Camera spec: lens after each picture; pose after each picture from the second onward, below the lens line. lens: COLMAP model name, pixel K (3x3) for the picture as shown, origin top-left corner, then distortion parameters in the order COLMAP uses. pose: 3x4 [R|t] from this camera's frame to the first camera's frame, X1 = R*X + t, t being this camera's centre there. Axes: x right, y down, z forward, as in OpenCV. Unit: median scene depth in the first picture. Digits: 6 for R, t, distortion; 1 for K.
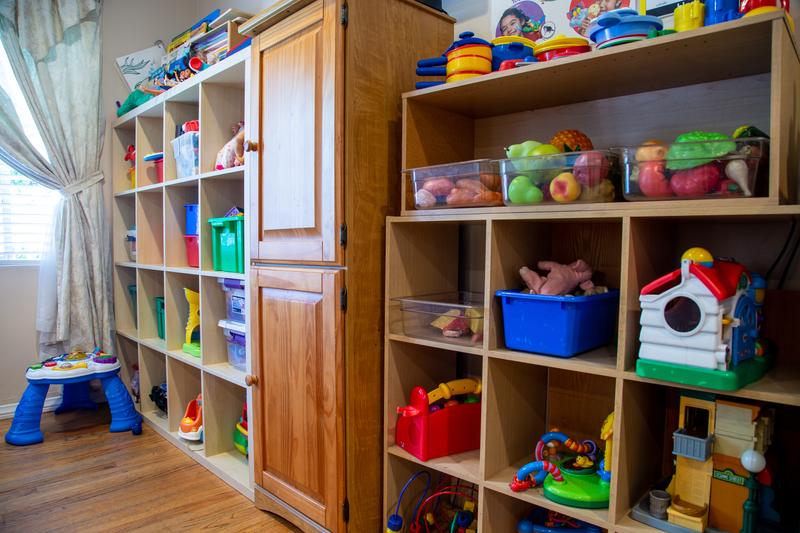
lens RADIAL K [[539.0, 0, 400.0], [0, 539.0, 266.5], [0, 0, 1]] dist [-0.132960, 0.075105]
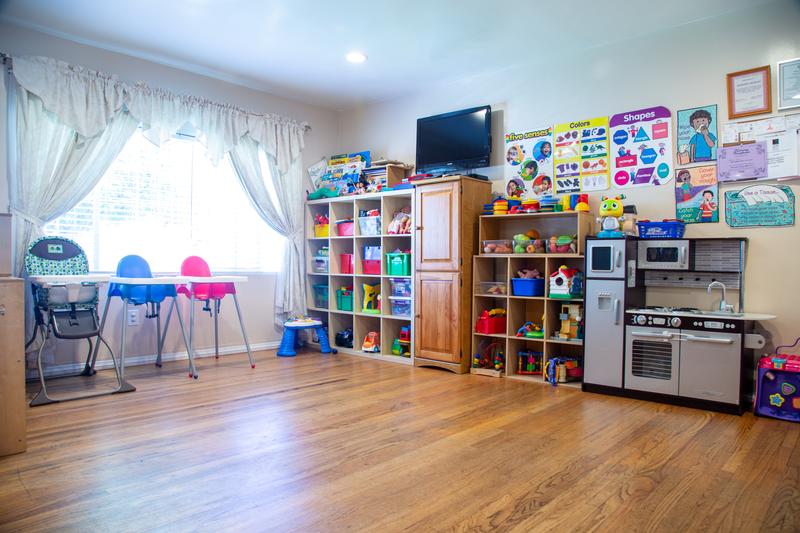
lens RADIAL K [[539.0, 0, 400.0], [0, 539.0, 266.5], [0, 0, 1]] dist [-0.132960, 0.075105]
pose [[0.998546, 0.001495, 0.053880, -0.655274], [0.000533, 0.999293, -0.037604, 0.091651], [-0.053898, 0.037578, 0.997839, -2.183014]]
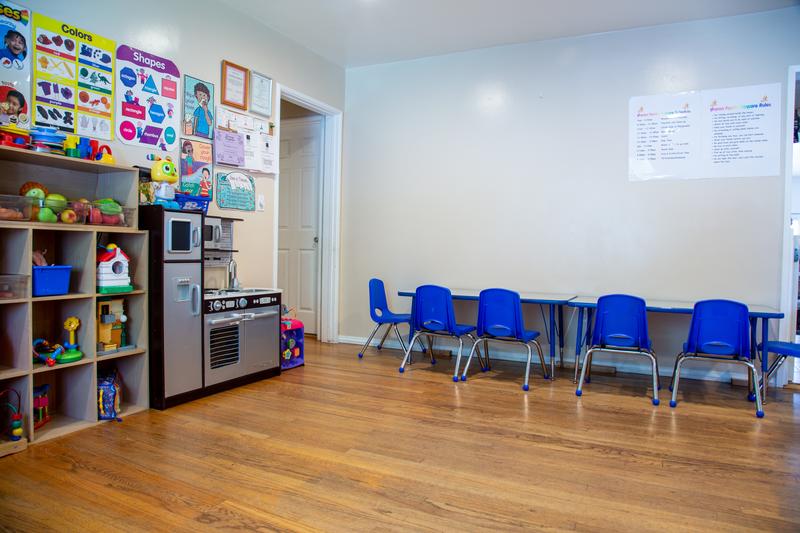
lens RADIAL K [[539.0, 0, 400.0], [0, 539.0, 266.5], [0, 0, 1]] dist [-0.132960, 0.075105]
pose [[-0.317785, -0.043881, 0.947147, -1.804576], [0.016693, 0.998515, 0.051861, -0.023392], [-0.948016, 0.032292, -0.316581, 0.312972]]
